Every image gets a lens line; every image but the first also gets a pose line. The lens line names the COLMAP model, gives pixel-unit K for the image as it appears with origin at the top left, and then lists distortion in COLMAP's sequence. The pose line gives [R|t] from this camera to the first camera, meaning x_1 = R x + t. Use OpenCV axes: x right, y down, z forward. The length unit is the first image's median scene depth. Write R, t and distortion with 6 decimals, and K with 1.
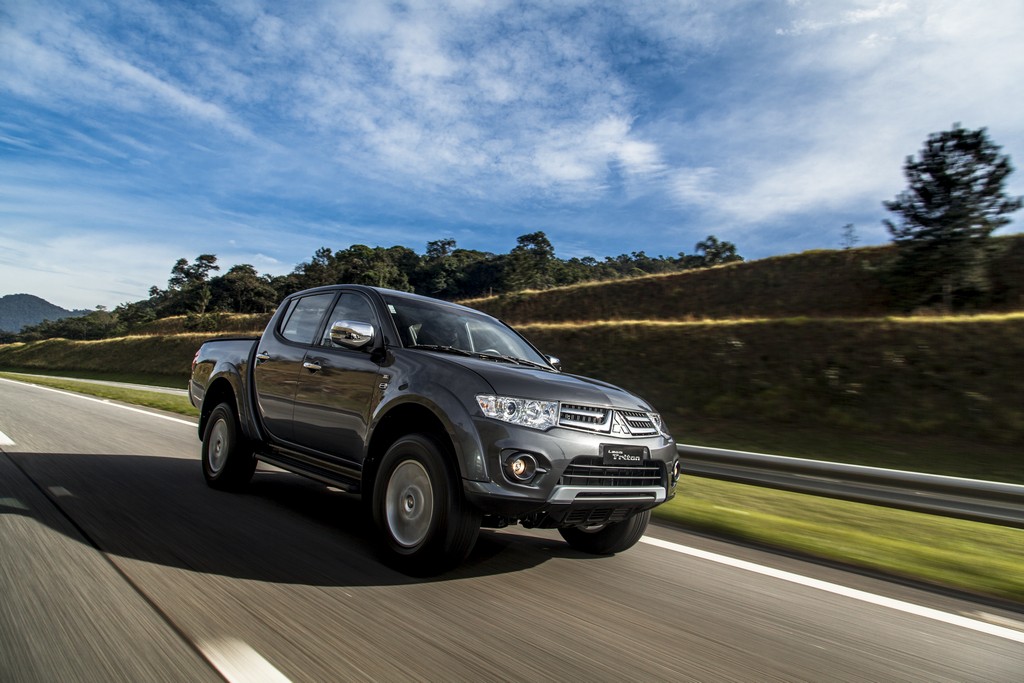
lens RADIAL K [[709.8, 0, 507.0], [0, 709.8, 341.6], [0, 0, 1]] dist [-0.002030, -0.000551]
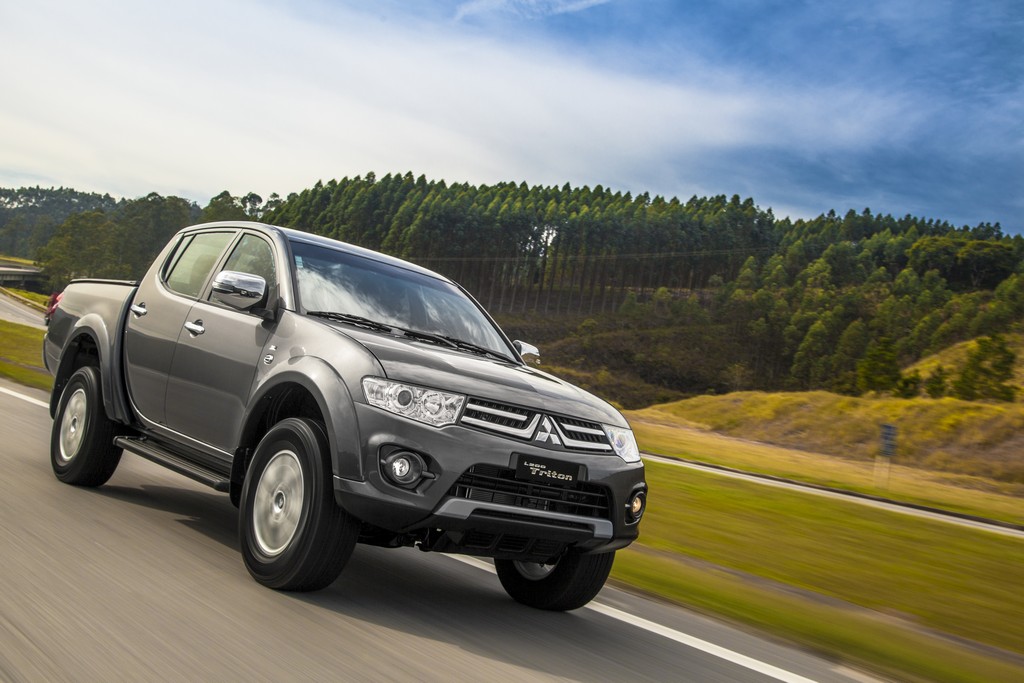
lens RADIAL K [[1206.9, 0, 510.3], [0, 1206.9, 335.1], [0, 0, 1]] dist [0.008885, 0.000000]
pose [[0.992813, 0.087130, -0.082036, 0.211483], [-0.086251, 0.996172, 0.014201, -0.006112], [0.082959, -0.007023, 0.996528, -0.331204]]
